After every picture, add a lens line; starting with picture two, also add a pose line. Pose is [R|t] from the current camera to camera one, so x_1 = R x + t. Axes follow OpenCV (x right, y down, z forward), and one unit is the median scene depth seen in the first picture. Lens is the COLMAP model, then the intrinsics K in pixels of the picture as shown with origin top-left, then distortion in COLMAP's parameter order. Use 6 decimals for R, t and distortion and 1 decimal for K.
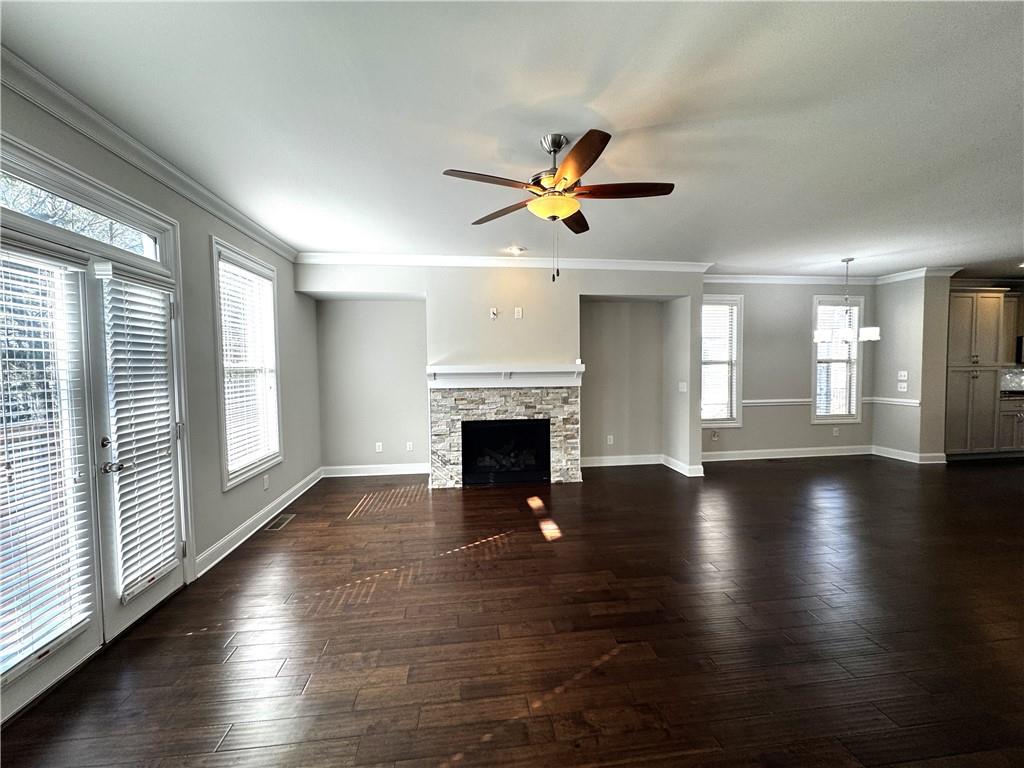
lens RADIAL K [[408.0, 0, 513.9], [0, 408.0, 384.1], [0, 0, 1]] dist [-0.000983, 0.000072]
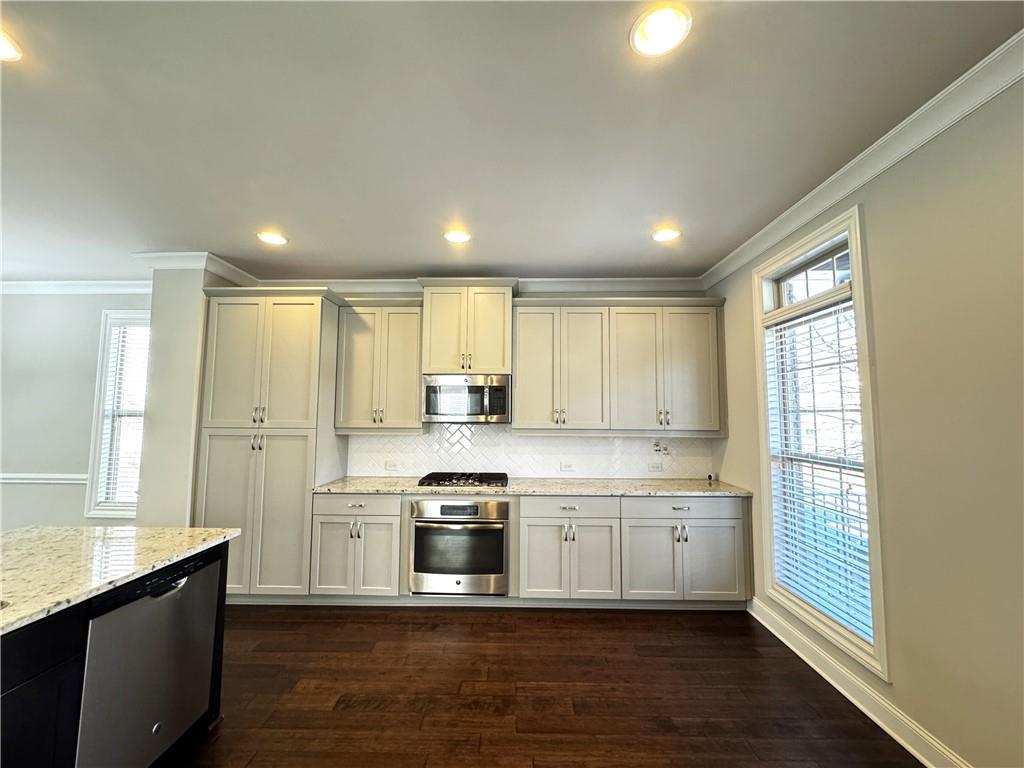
lens RADIAL K [[408.0, 0, 513.0], [0, 408.0, 382.0], [0, 0, 1]] dist [-0.000983, 0.000072]
pose [[0.988326, 0.003540, -0.152312, 1.821127], [-0.022250, 0.992365, -0.121309, -0.053349], [0.150719, 0.123282, 0.980859, 0.598233]]
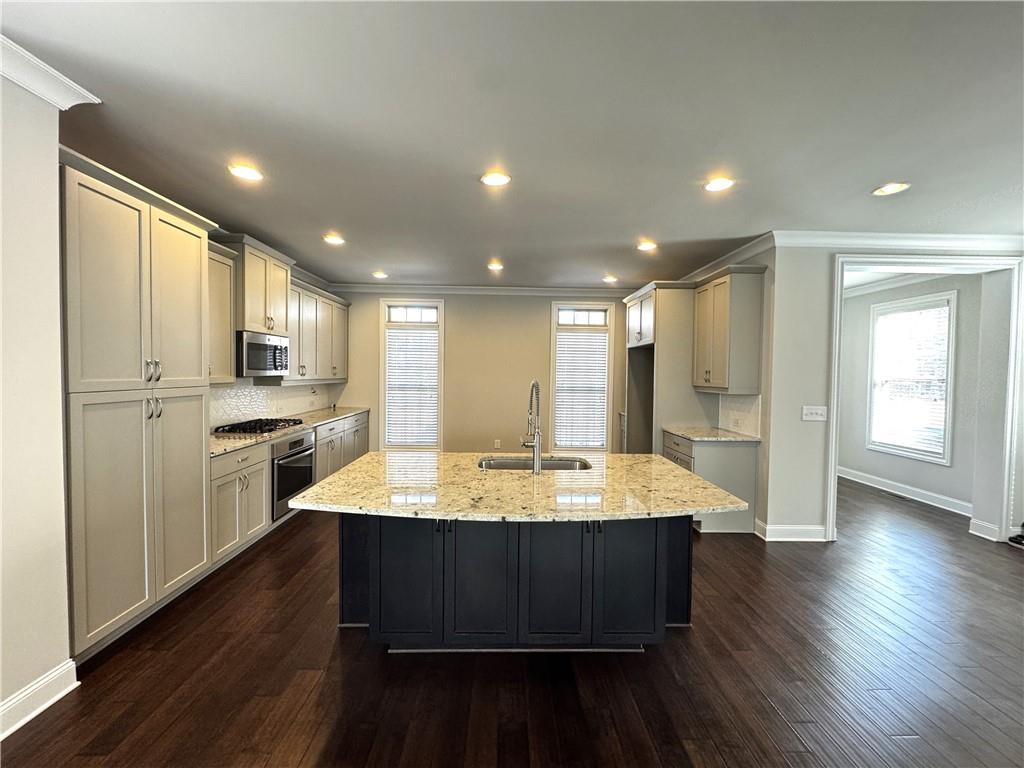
lens RADIAL K [[408.0, 0, 512.5], [0, 408.0, 382.2], [0, 0, 1]] dist [-0.000983, 0.000072]
pose [[0.106709, -0.013717, 0.994196, 0.903485], [0.025391, 0.999616, 0.011066, -0.052817], [-0.993966, 0.024063, 0.107016, 0.710069]]
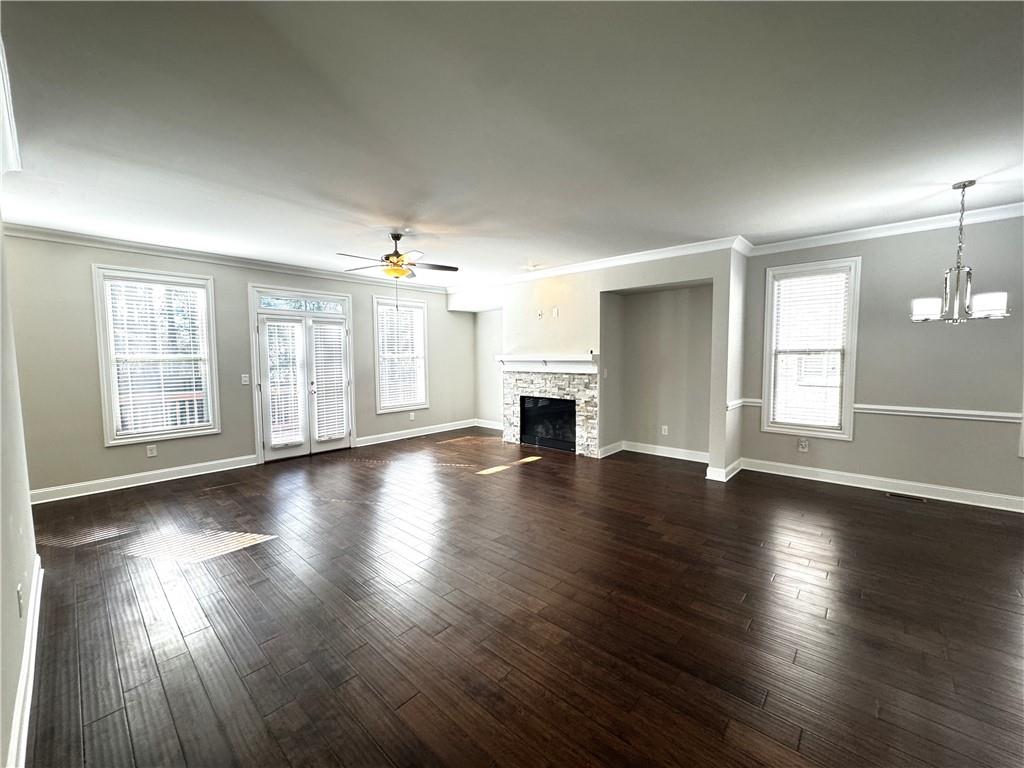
lens RADIAL K [[408.0, 0, 508.4], [0, 408.0, 384.9], [0, 0, 1]] dist [-0.000983, 0.000072]
pose [[0.647046, 0.060807, -0.760022, 0.861275], [-0.030923, 0.998087, 0.053528, -0.016720], [0.761823, -0.011133, 0.647689, 0.083750]]
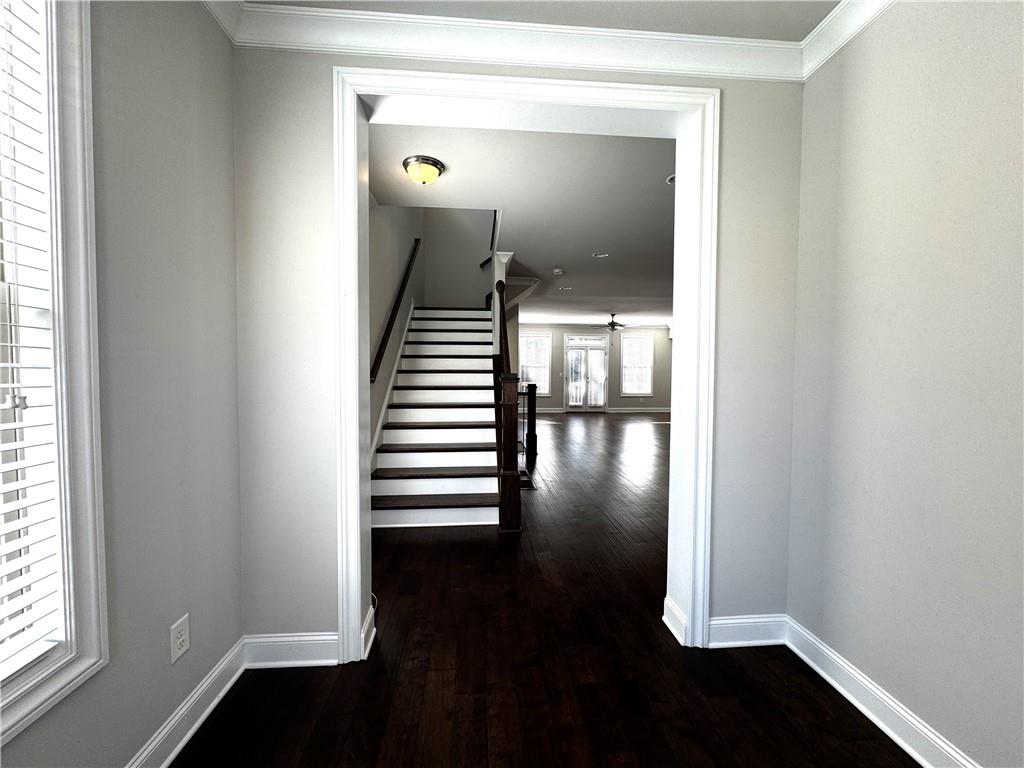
lens RADIAL K [[408.0, 0, 514.5], [0, 408.0, 381.7], [0, 0, 1]] dist [-0.000983, 0.000072]
pose [[-0.034762, 0.042066, -0.998510, 2.110507], [-0.044843, 0.998042, 0.043607, -0.005724], [0.998389, 0.046292, -0.032808, 0.051279]]
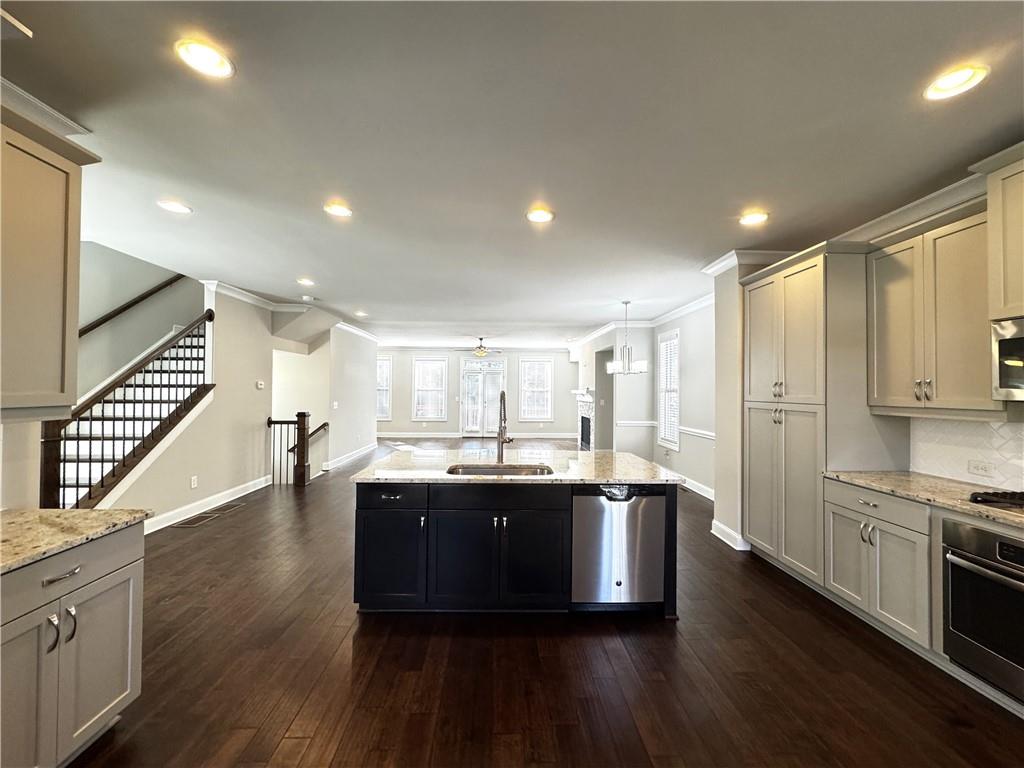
lens RADIAL K [[408.0, 0, 509.7], [0, 408.0, 381.8], [0, 0, 1]] dist [-0.000983, 0.000072]
pose [[-0.097612, -0.009338, -0.995181, 2.024923], [-0.048924, 0.998792, -0.004573, -0.059691], [0.994021, 0.048242, -0.097950, 0.807771]]
